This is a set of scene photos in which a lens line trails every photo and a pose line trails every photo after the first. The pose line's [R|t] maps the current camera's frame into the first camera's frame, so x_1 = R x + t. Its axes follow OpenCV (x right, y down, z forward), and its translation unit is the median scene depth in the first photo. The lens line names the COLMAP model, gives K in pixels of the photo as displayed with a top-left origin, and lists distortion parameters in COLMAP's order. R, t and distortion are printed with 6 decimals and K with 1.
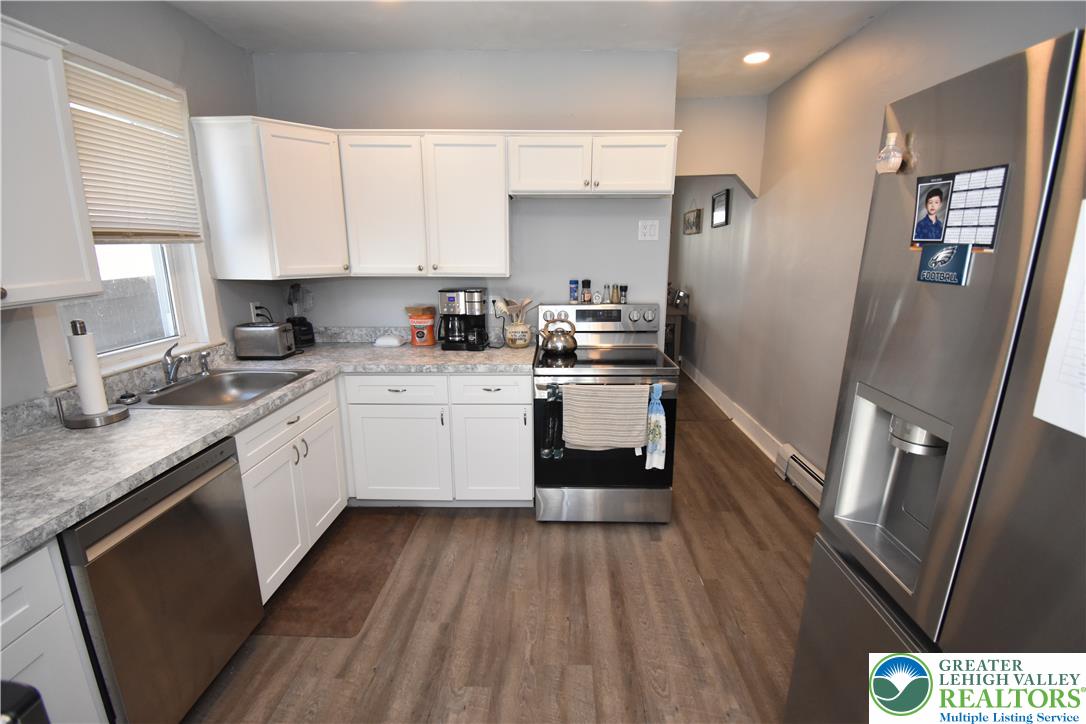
lens RADIAL K [[484.7, 0, 545.9], [0, 484.7, 360.8], [0, 0, 1]] dist [-0.000241, -0.001044]
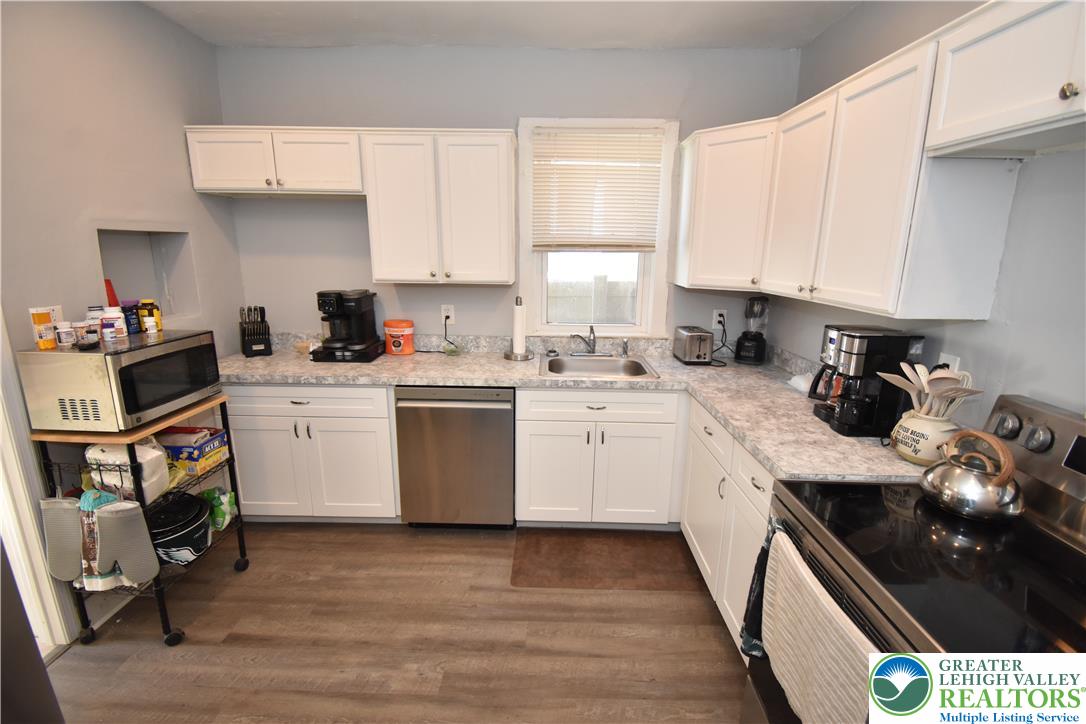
lens RADIAL K [[484.7, 0, 542.1], [0, 484.7, 361.7], [0, 0, 1]] dist [-0.000241, -0.001044]
pose [[0.009148, 0.223098, -0.974753, 0.575146], [-0.239694, 0.946864, 0.214465, -0.196465], [0.970805, 0.231680, 0.062137, 0.797128]]
